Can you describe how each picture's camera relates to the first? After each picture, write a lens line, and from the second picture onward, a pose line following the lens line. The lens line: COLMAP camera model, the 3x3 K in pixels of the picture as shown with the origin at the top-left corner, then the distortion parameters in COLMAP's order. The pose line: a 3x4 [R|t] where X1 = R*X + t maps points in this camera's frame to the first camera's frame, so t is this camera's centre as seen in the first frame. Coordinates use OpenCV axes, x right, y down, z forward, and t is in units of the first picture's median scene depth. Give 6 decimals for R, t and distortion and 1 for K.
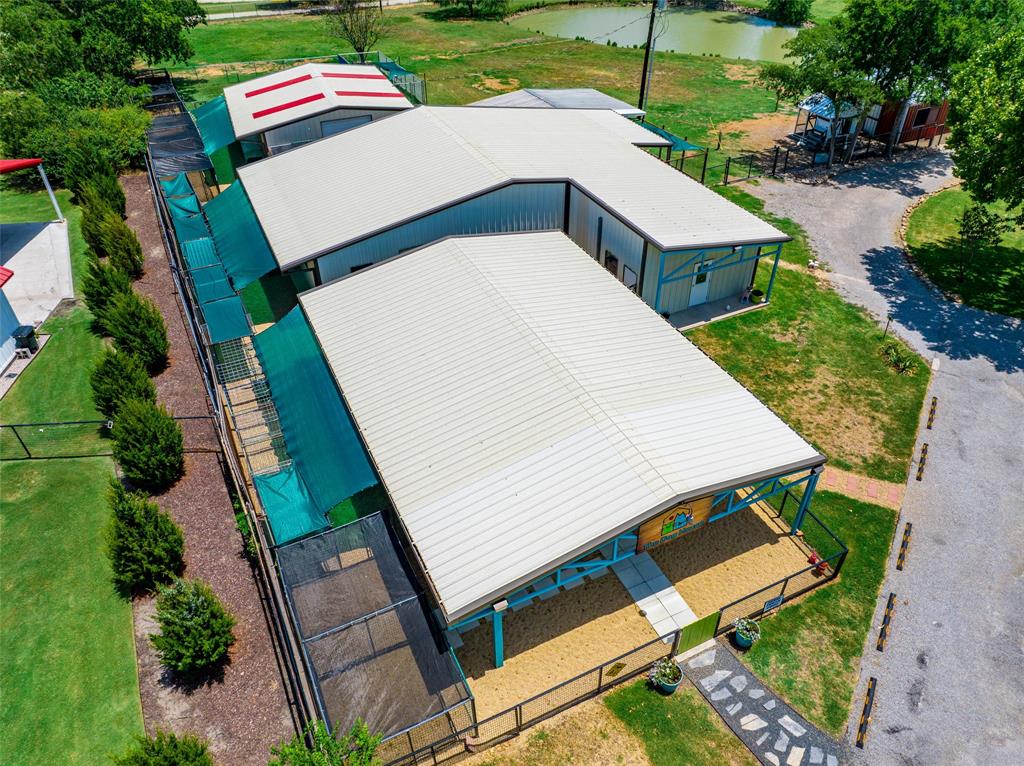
lens RADIAL K [[716.8, 0, 520.5], [0, 716.8, 391.4], [0, 0, 1]] dist [-0.061468, 0.032460]
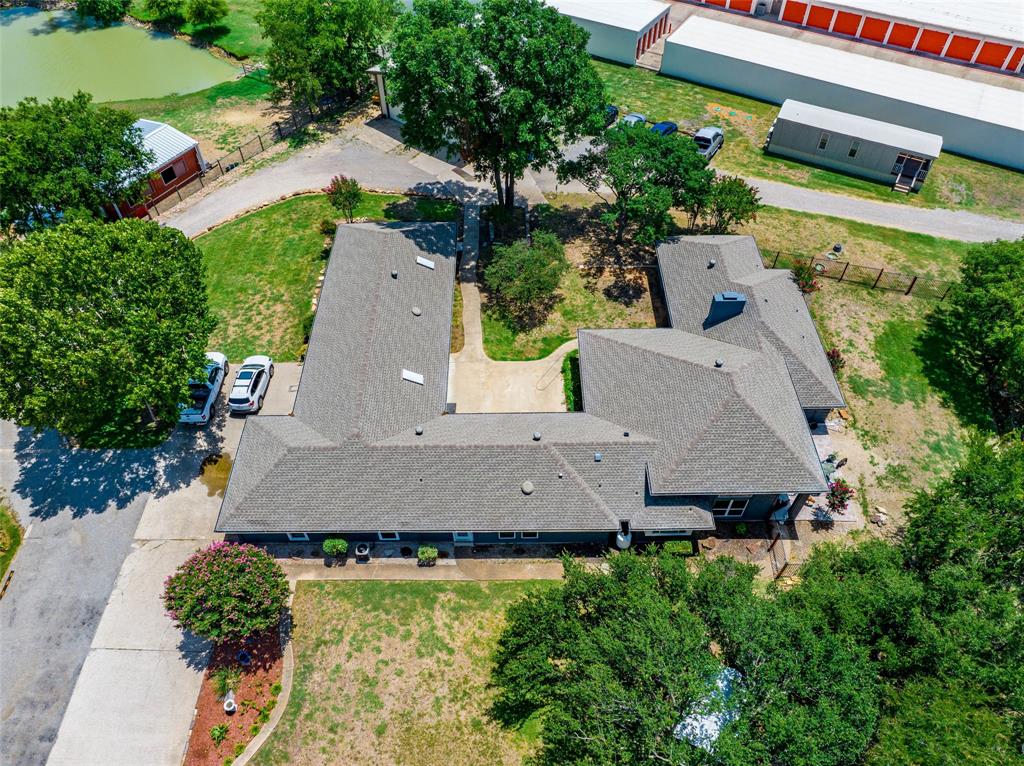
lens RADIAL K [[716.8, 0, 517.9], [0, 716.8, 386.1], [0, 0, 1]] dist [-0.061468, 0.032460]
pose [[0.853860, -0.392079, 0.342340, 0.976439], [0.319236, 0.913963, 0.250518, -0.316557], [-0.411109, -0.104620, 0.905563, -0.594677]]
